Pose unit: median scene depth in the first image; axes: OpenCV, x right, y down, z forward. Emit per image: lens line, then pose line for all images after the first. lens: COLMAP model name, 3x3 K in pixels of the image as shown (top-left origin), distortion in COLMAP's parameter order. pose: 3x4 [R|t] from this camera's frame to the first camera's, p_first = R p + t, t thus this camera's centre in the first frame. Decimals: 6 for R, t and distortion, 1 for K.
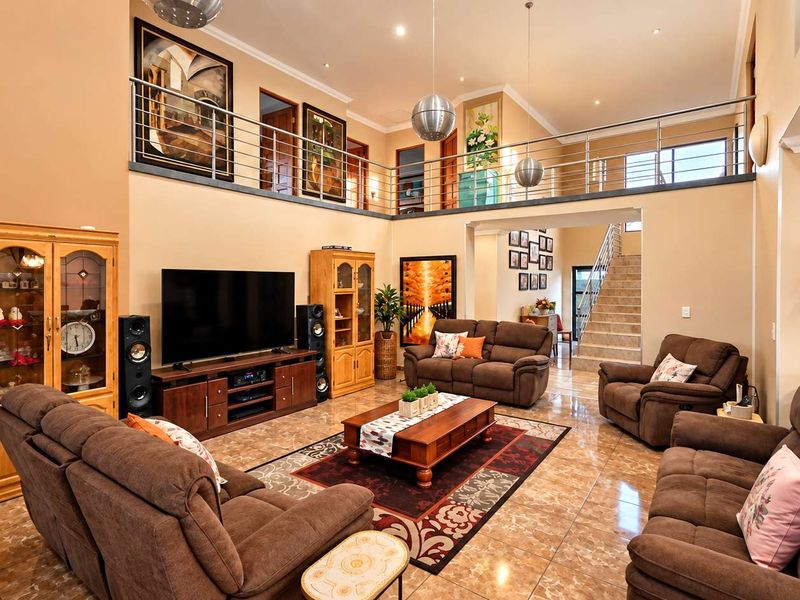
lens RADIAL K [[425.3, 0, 396.2], [0, 425.3, 292.5], [0, 0, 1]] dist [-0.001152, -0.000420]
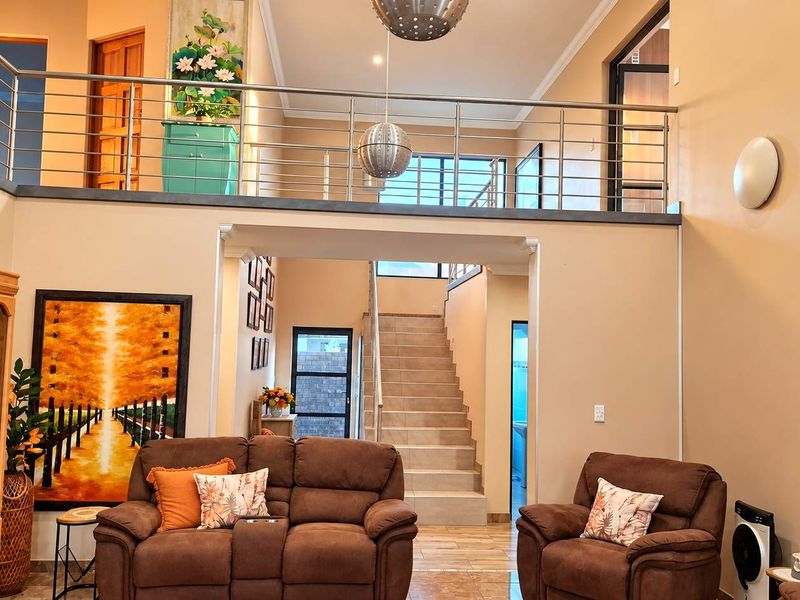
lens RADIAL K [[787.7, 0, 400.0], [0, 787.7, 300.0], [0, 0, 1]] dist [0.003323, 0.011022]
pose [[0.758795, 0.066475, 0.647929, -0.225501], [-0.011746, 0.996013, -0.088432, -0.009706], [-0.651224, 0.059491, 0.756550, 0.194929]]
